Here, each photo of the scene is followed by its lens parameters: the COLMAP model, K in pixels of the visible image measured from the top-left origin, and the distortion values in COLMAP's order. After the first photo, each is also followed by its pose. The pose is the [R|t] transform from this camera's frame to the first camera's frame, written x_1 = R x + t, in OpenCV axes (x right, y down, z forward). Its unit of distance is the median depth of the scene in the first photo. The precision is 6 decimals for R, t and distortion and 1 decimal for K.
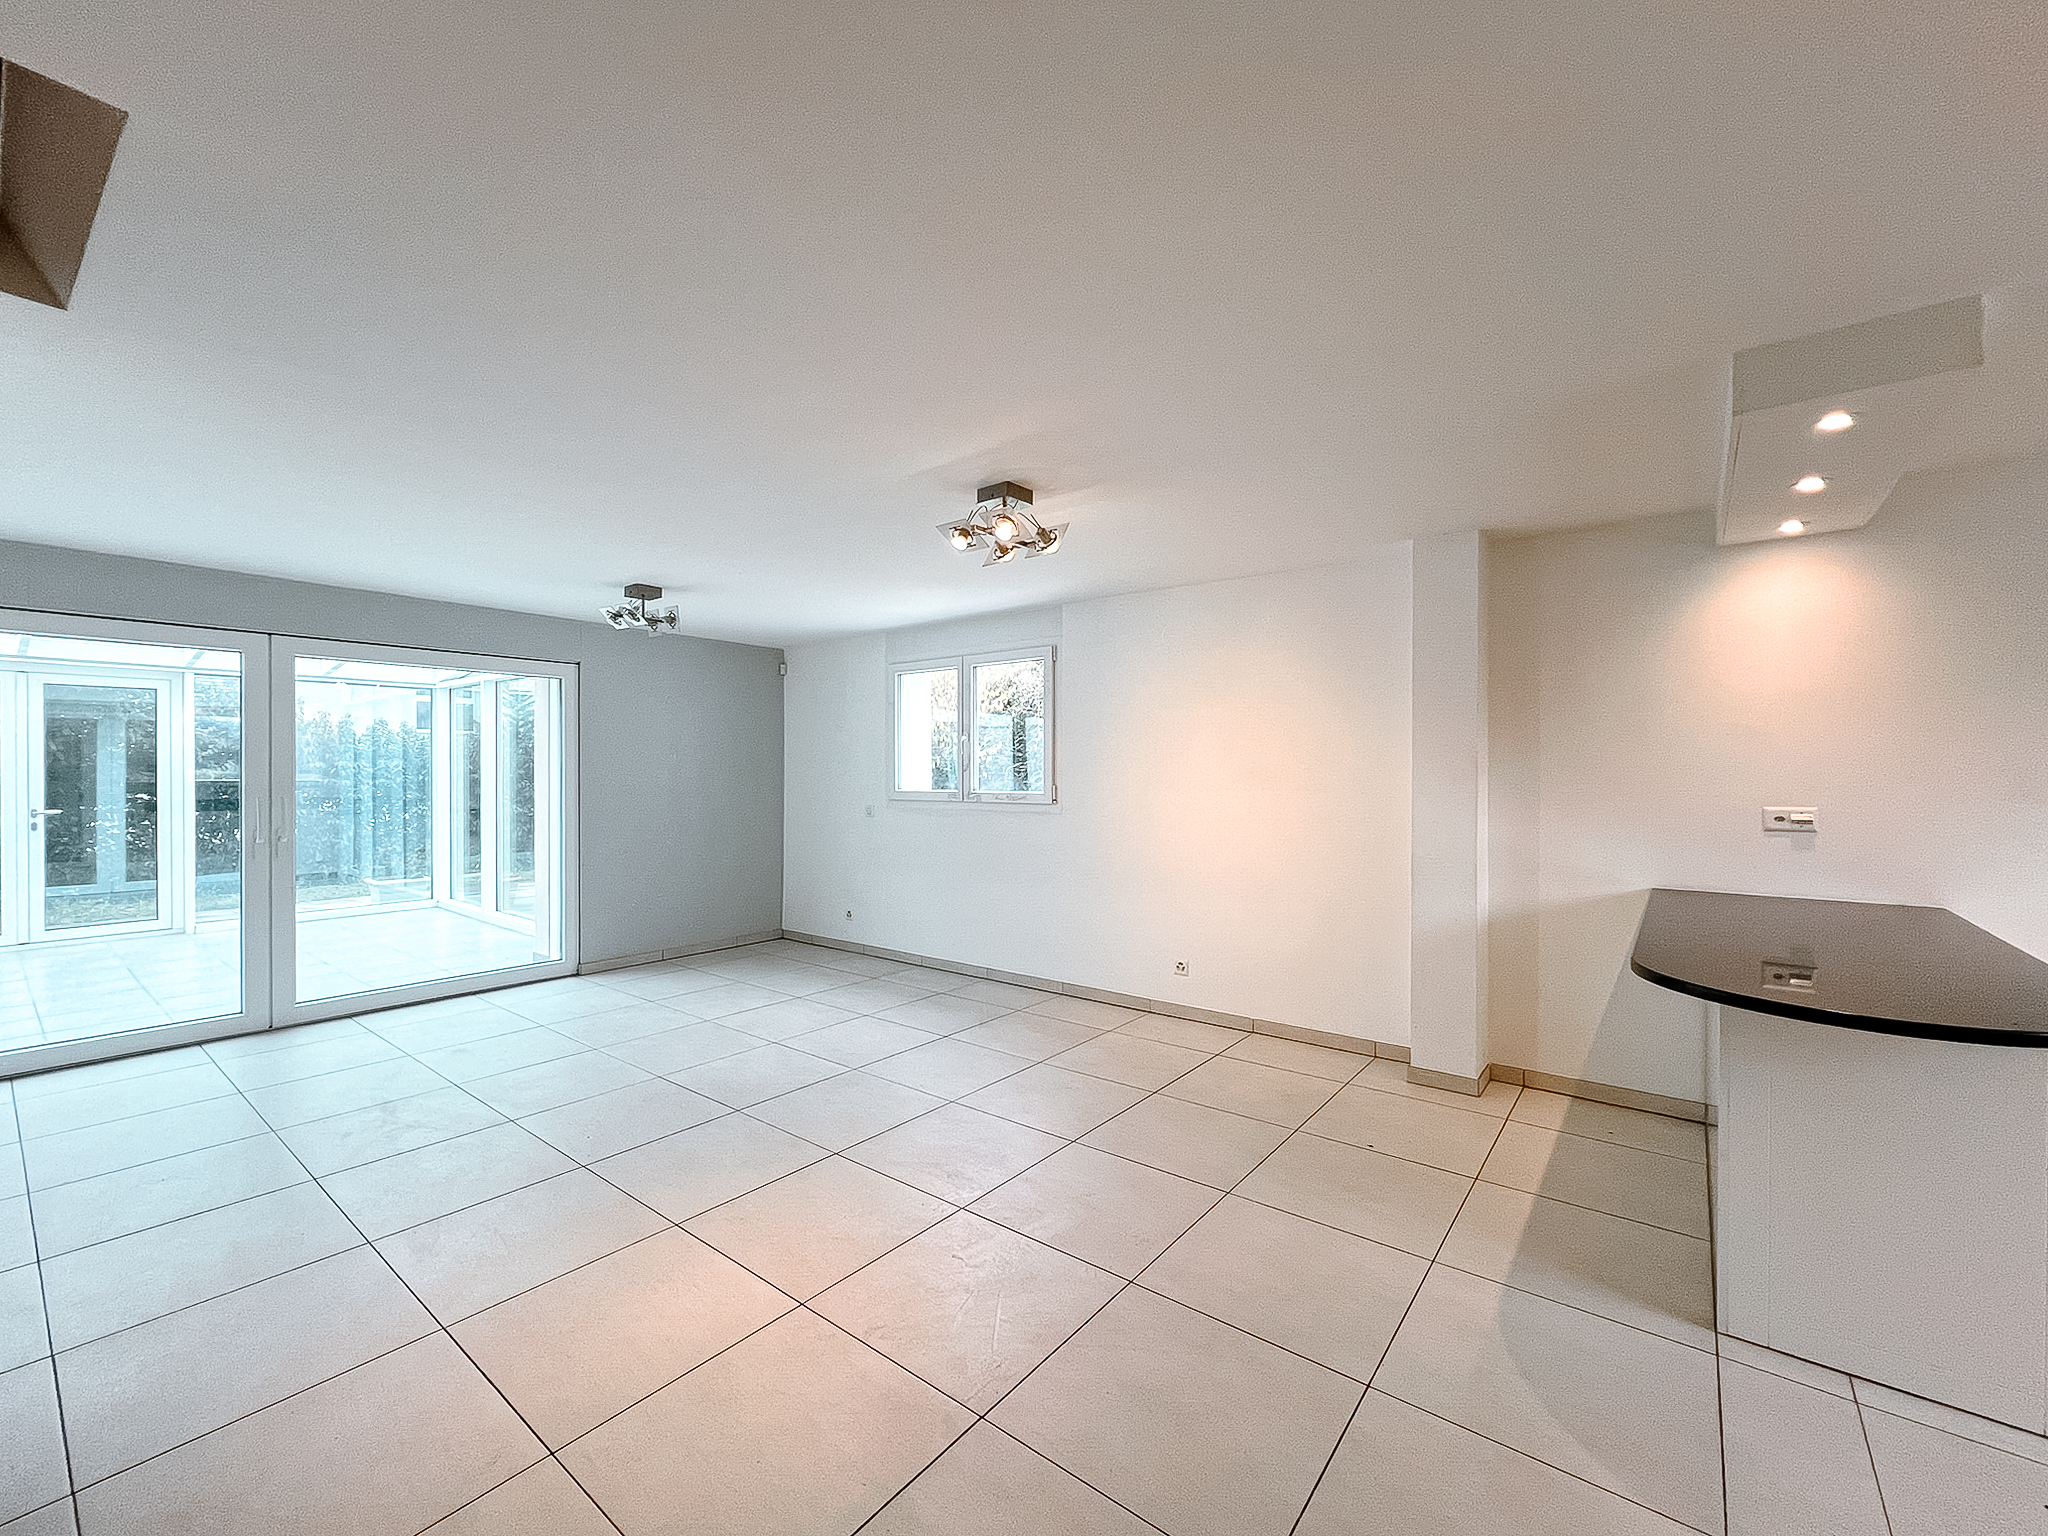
lens RADIAL K [[842.7, 0, 1029.0], [0, 842.7, 770.7], [0, 0, 1]] dist [-0.002003, -0.000172]
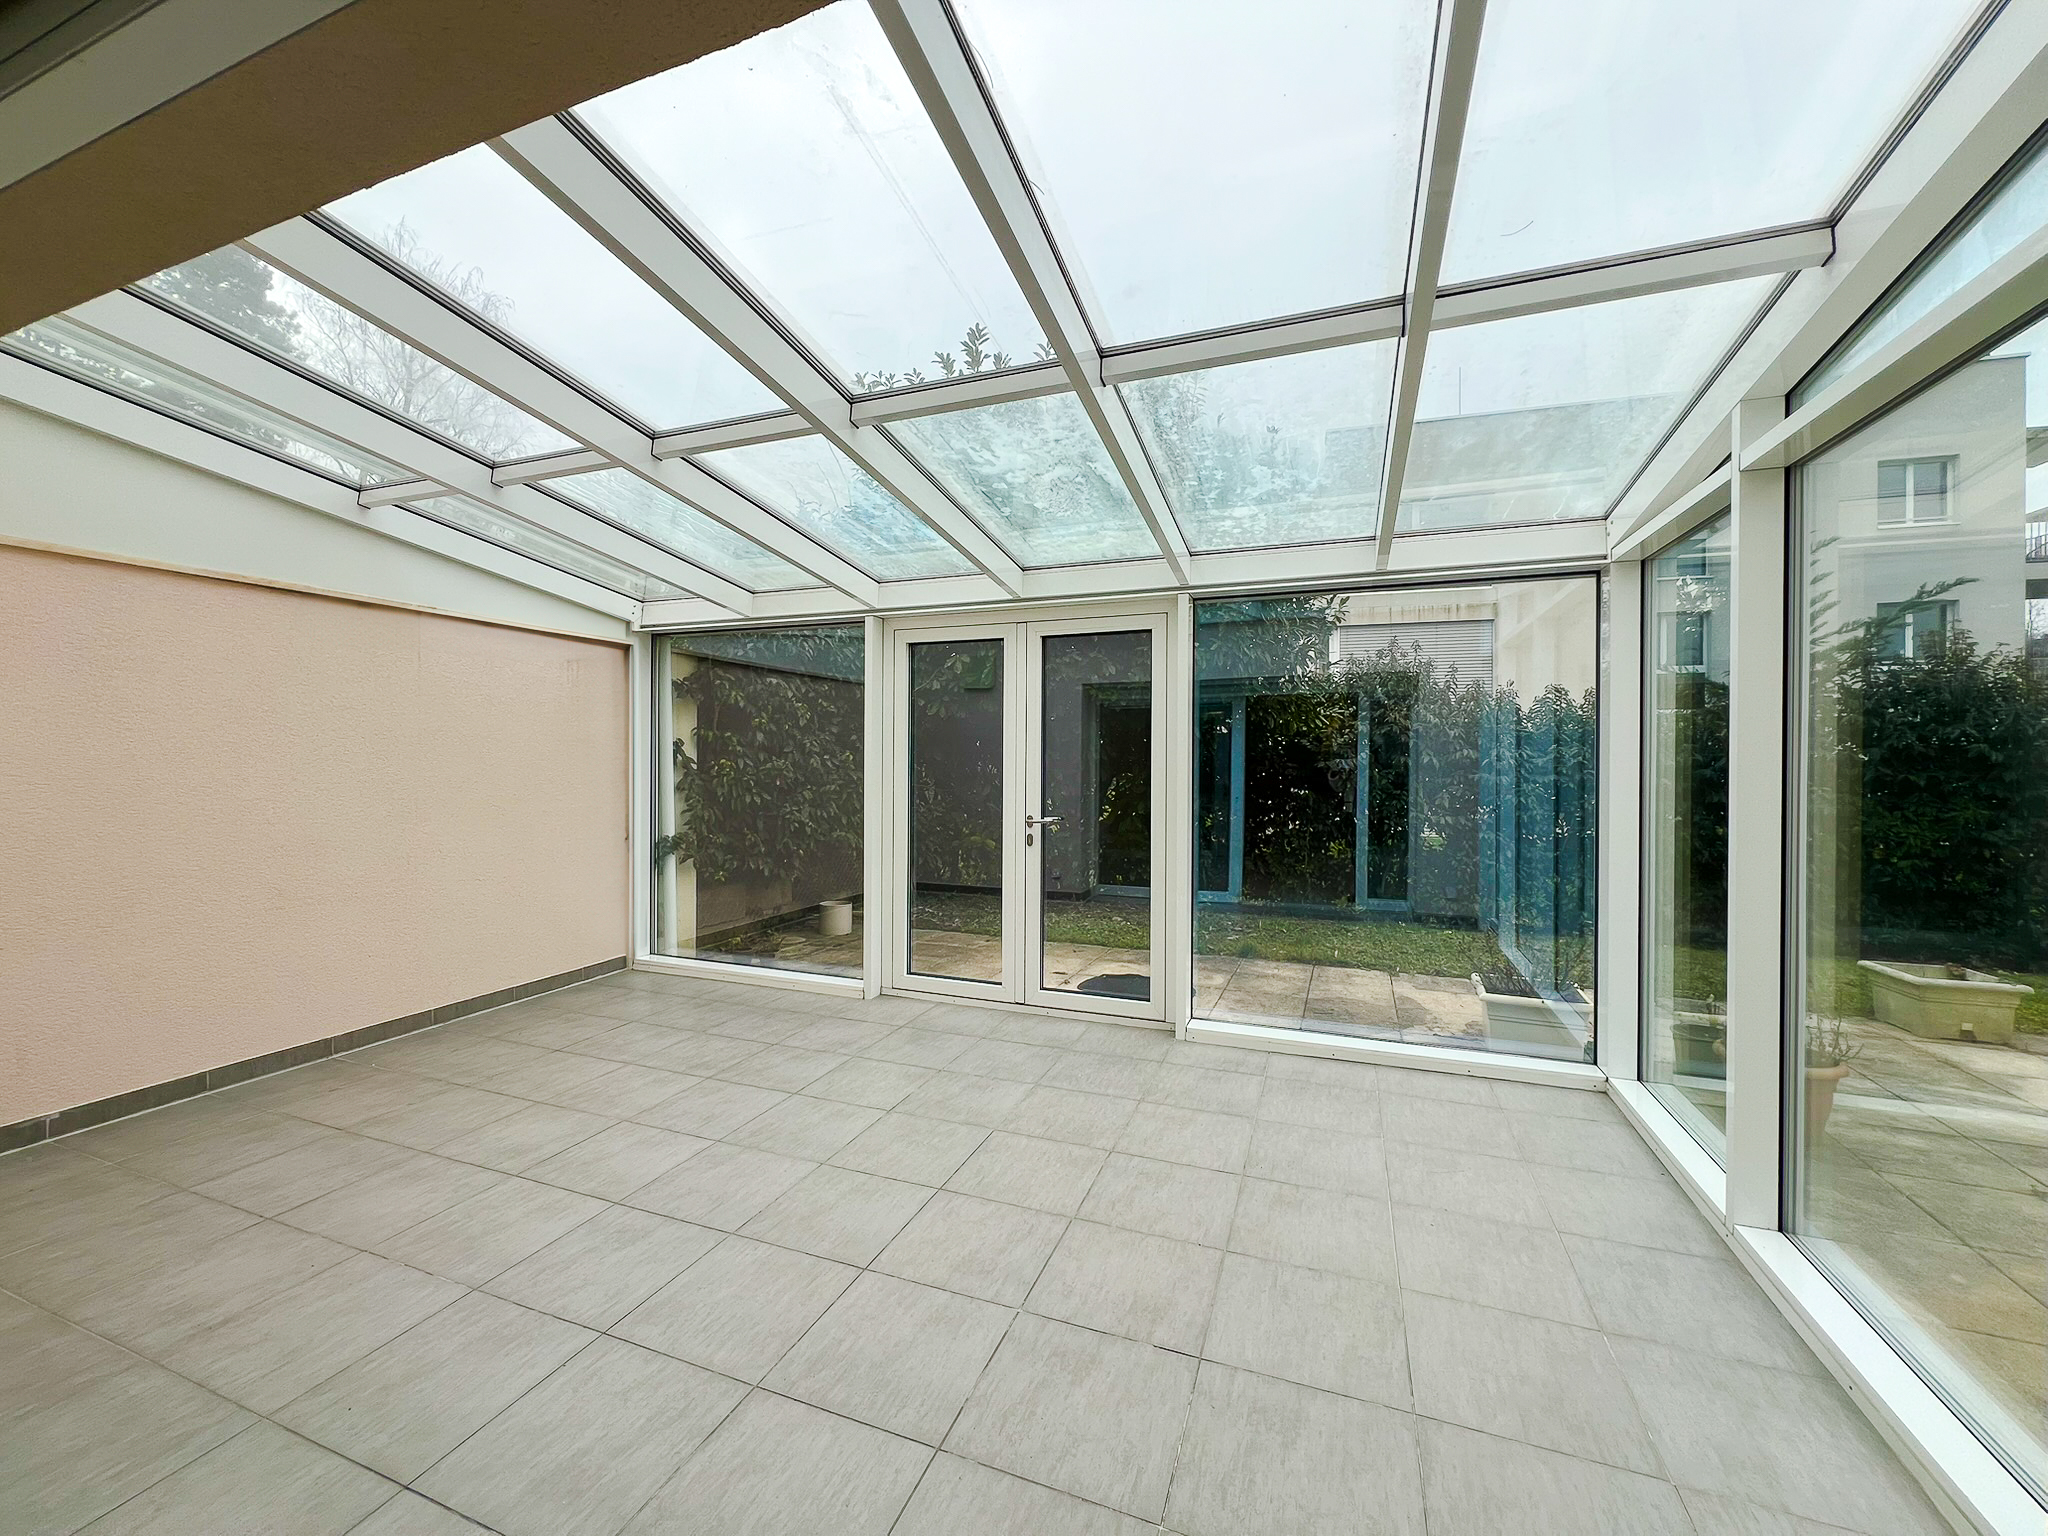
lens RADIAL K [[834.0, 0, 1016.3], [0, 834.0, 764.9], [0, 0, 1]] dist [0.001825, 0.000303]
pose [[0.294132, 0.012754, -0.955680, -0.553543], [-0.006869, 0.999913, 0.011231, -0.004482], [0.955740, 0.003261, 0.294194, 0.836959]]
